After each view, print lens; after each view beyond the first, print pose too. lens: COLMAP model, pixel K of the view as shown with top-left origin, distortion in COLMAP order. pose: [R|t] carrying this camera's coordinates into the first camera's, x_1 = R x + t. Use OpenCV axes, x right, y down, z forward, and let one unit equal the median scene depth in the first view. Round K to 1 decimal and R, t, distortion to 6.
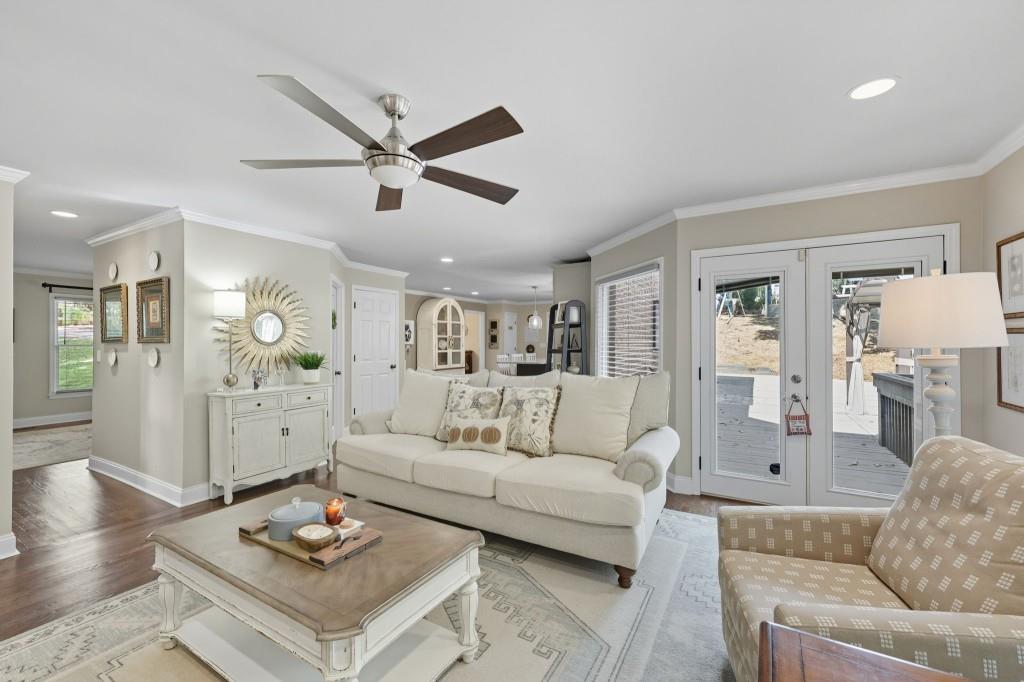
lens RADIAL K [[422.7, 0, 514.7], [0, 422.7, 344.1], [0, 0, 1]] dist [-0.001271, -0.000115]
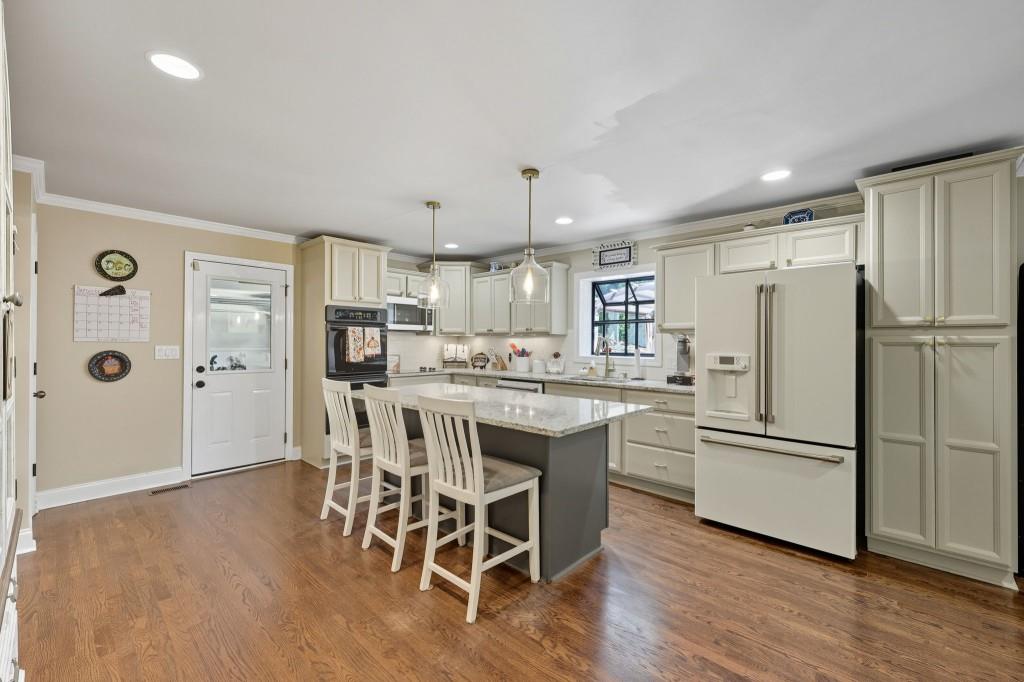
lens RADIAL K [[423.7, 0, 507.5], [0, 423.7, 340.9], [0, 0, 1]] dist [0.001499, 0.000084]
pose [[0.225015, 0.011743, 0.974284, -0.231896], [-0.004736, 0.999929, -0.010959, -0.004862], [-0.974344, -0.002149, 0.225055, 0.821978]]
